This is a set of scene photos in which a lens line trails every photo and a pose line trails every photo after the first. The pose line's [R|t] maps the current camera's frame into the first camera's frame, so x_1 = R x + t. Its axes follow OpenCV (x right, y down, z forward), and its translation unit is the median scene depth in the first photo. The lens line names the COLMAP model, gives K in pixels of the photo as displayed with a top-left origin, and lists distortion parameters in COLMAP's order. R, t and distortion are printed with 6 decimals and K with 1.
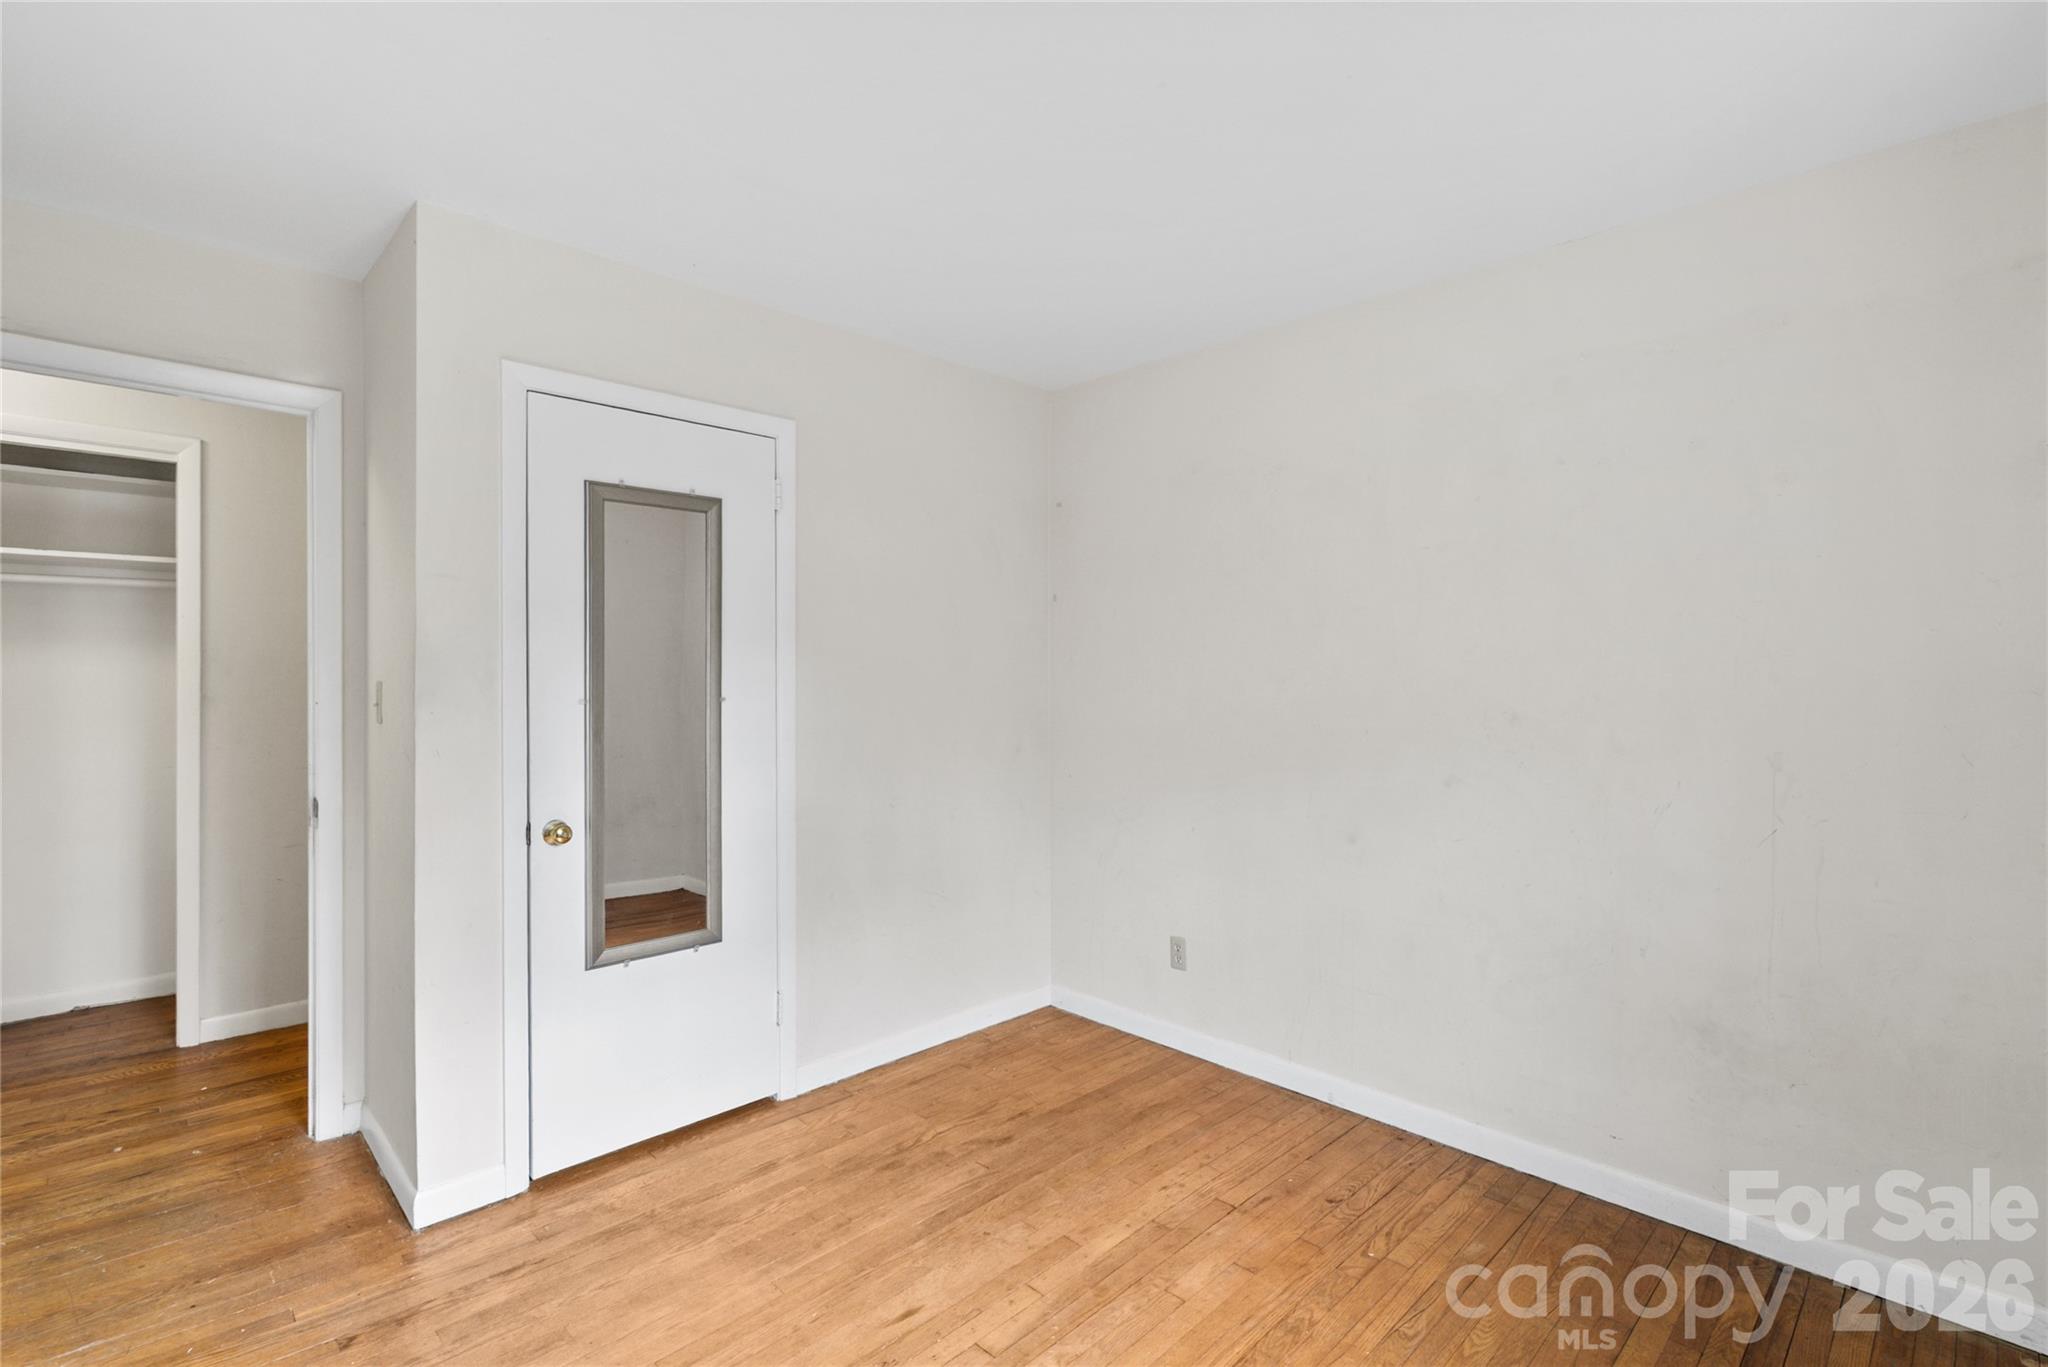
lens RADIAL K [[942.3, 0, 1017.1], [0, 942.3, 673.3], [0, 0, 1]] dist [-0.009164, 0.003833]
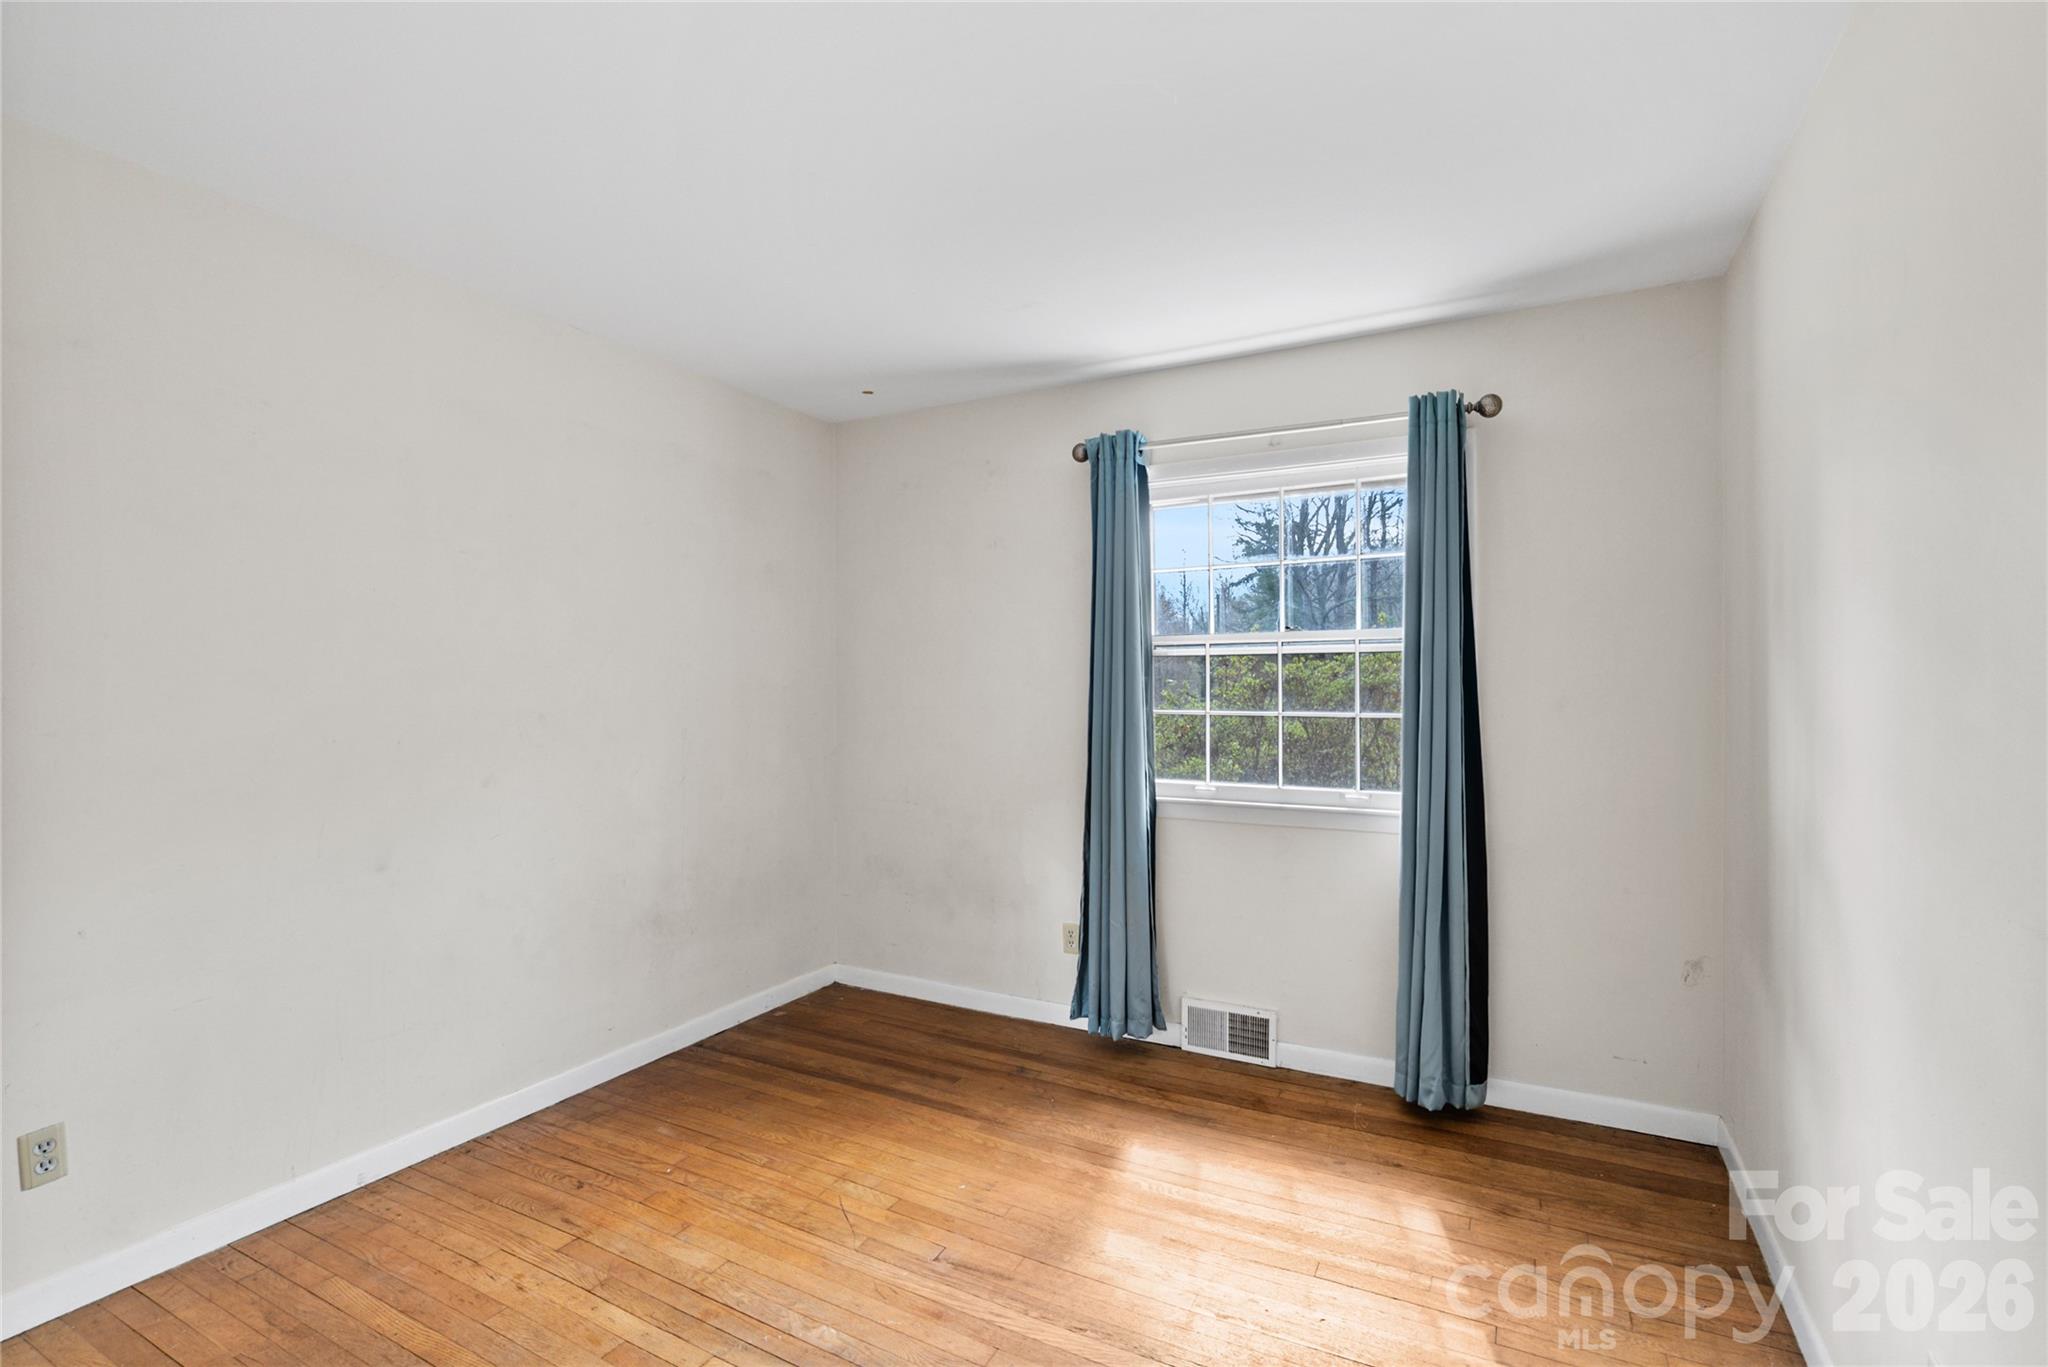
lens RADIAL K [[942.3, 0, 1021.4], [0, 942.3, 702.1], [0, 0, 1]] dist [-0.009164, 0.003833]
pose [[-0.294454, -0.024673, 0.955347, -0.767967], [0.001396, 0.999655, 0.026247, 0.000598], [-0.955665, 0.009062, -0.294318, 0.815171]]
